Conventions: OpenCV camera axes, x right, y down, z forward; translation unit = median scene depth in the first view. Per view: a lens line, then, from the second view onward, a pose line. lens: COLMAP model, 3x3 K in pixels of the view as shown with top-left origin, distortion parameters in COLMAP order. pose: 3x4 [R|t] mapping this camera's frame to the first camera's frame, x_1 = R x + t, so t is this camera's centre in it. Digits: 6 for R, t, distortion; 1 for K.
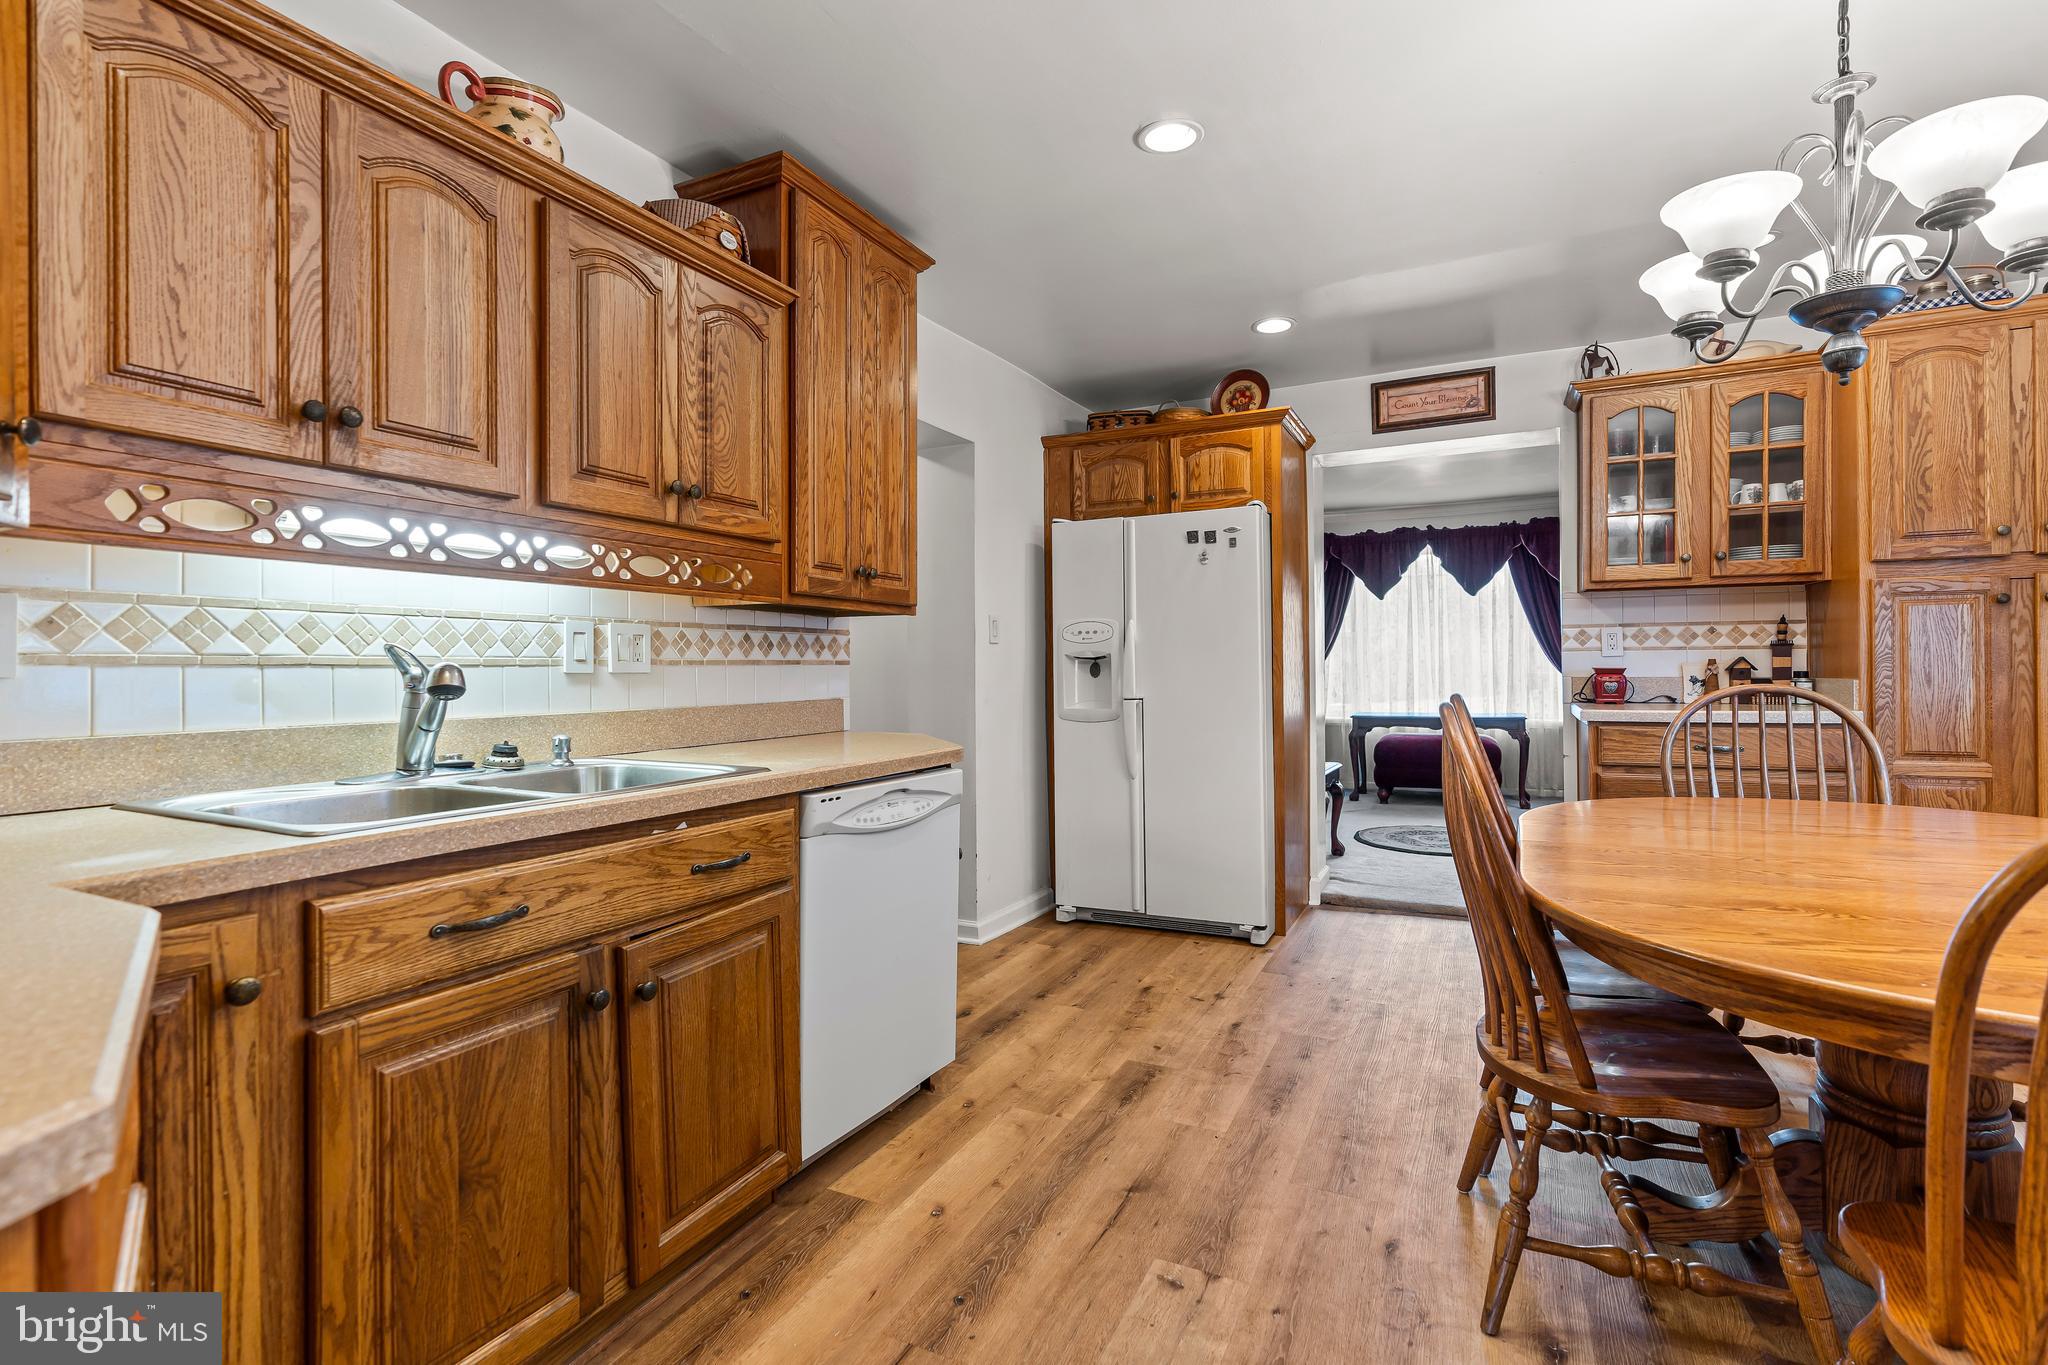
lens RADIAL K [[952.0, 0, 1018.9], [0, 952.0, 657.5], [0, 0, 1]] dist [-0.000826, -0.000234]
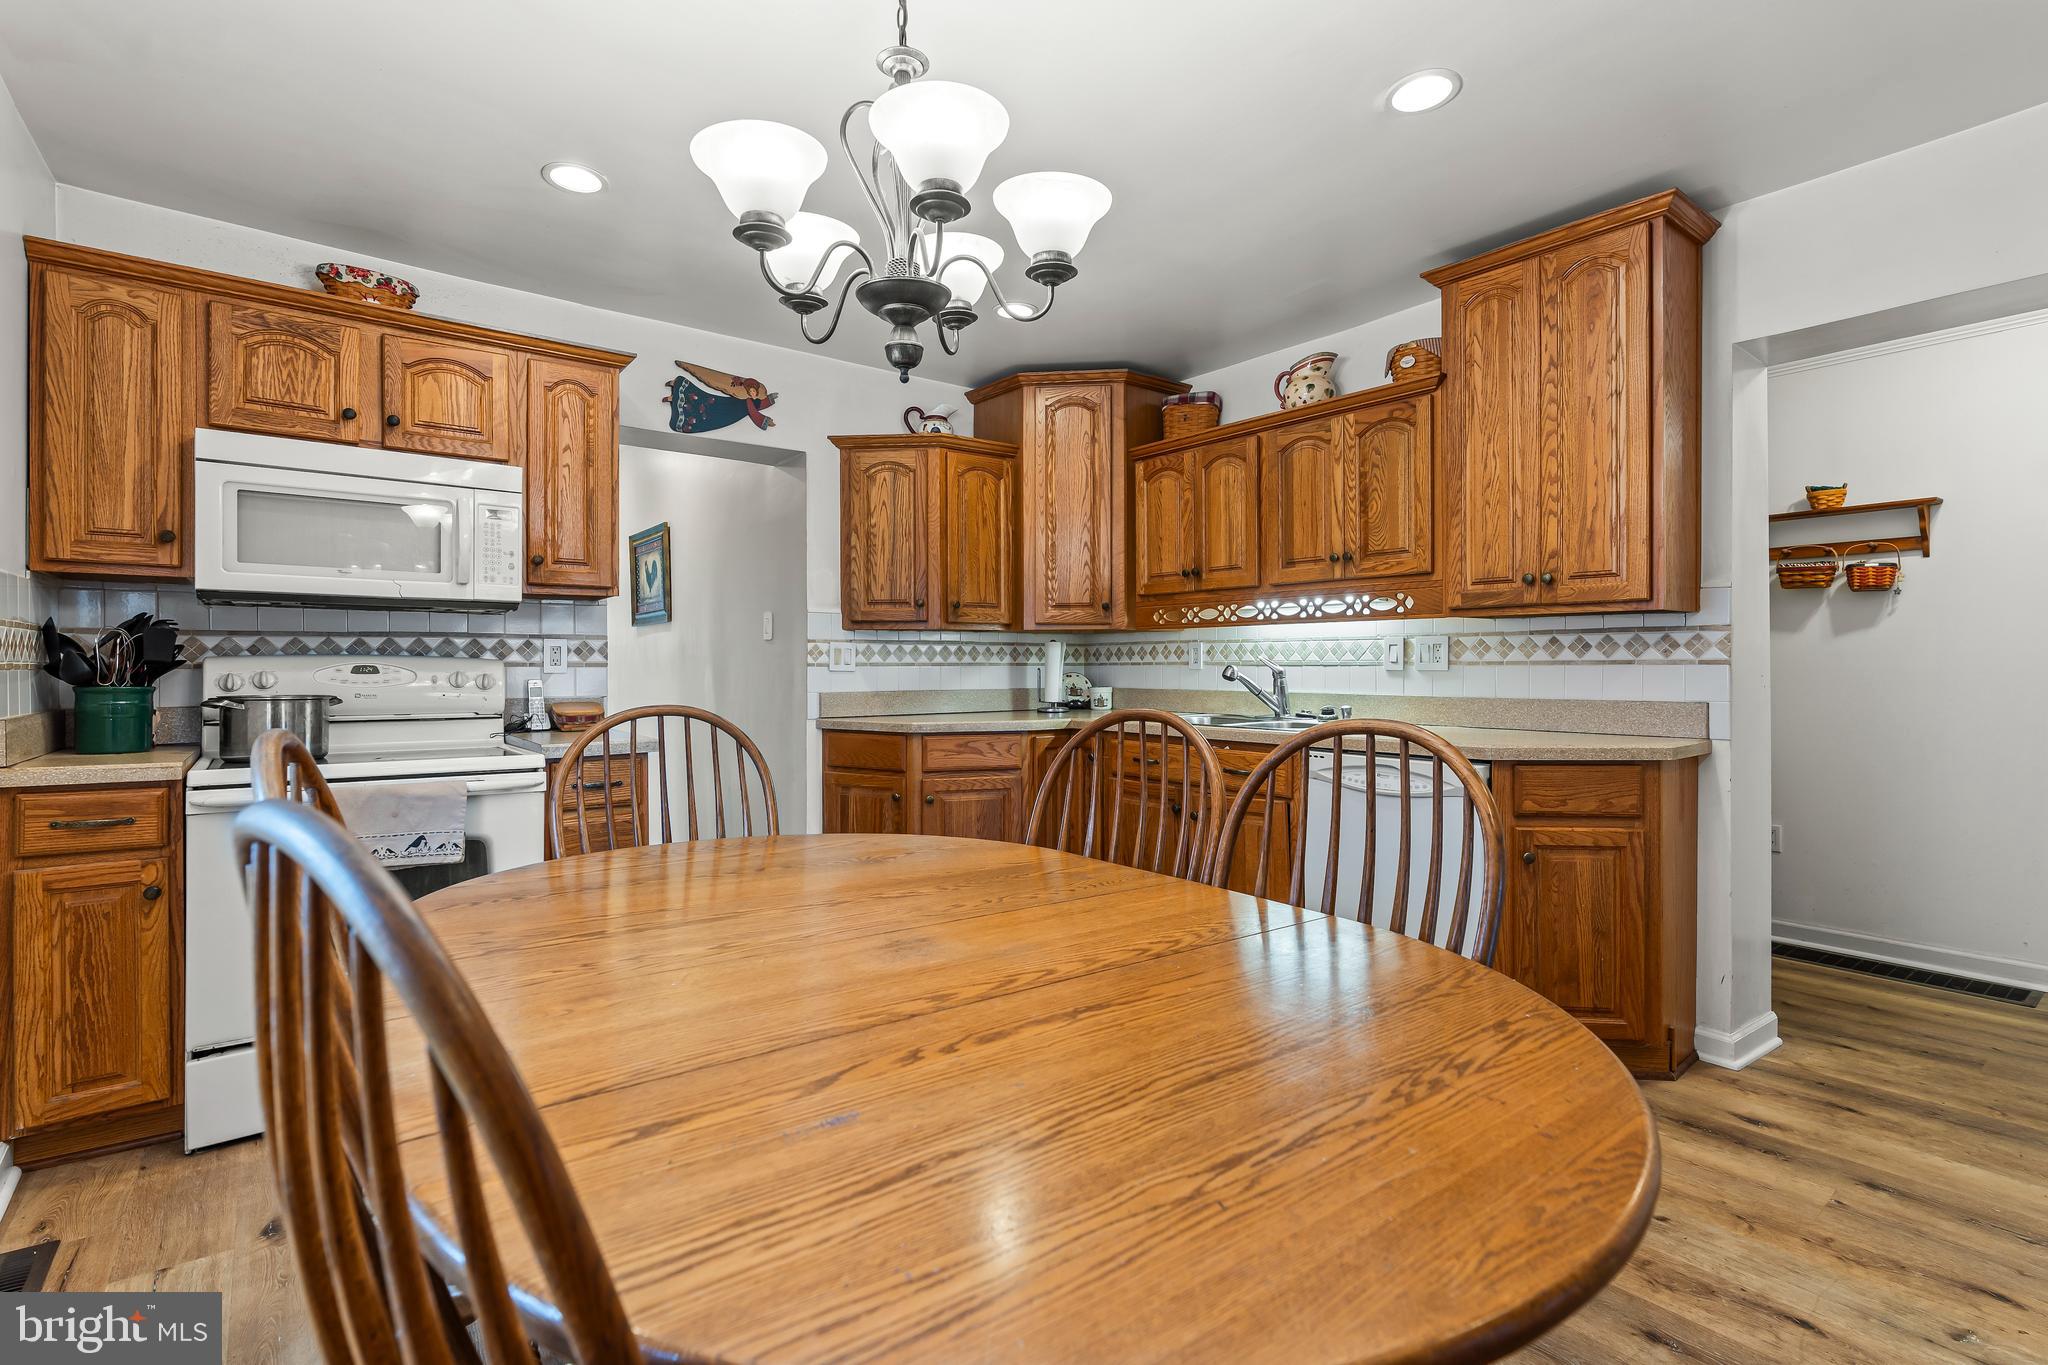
lens RADIAL K [[933.3, 0, 1024.0], [0, 933.3, 682.5], [0, 0, 1]] dist [-0.000716, 0.000197]
pose [[-0.437091, 0.023294, -0.899116, 1.078017], [0.013980, 0.999720, 0.019104, -0.001325], [0.899309, -0.004220, -0.437294, 0.995396]]
